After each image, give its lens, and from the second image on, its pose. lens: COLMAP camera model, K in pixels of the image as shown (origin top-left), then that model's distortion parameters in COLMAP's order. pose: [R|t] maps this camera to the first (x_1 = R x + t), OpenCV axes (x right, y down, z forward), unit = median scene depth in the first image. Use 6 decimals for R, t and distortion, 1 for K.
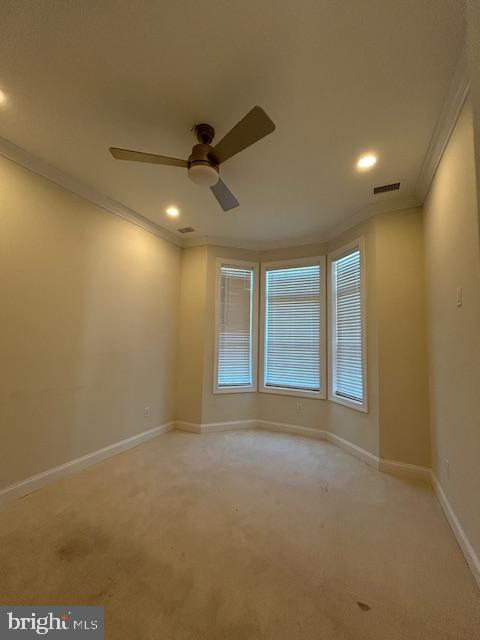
lens RADIAL K [[258.5, 0, 239.7], [0, 258.5, 320.6], [0, 0, 1]] dist [0.015879, -0.000041]
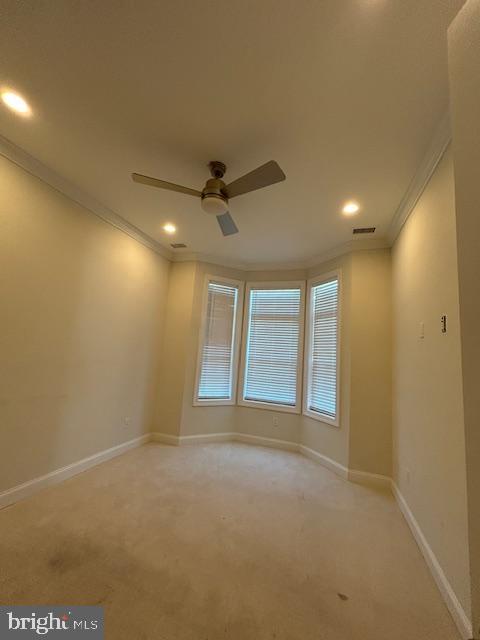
lens RADIAL K [[258.5, 0, 239.2], [0, 258.5, 321.1], [0, 0, 1]] dist [0.015879, -0.000041]
pose [[0.990921, 0.064081, 0.118188, -0.092863], [-0.058499, 0.997029, -0.050105, -0.013056], [-0.121047, 0.042736, 0.991726, -0.064193]]
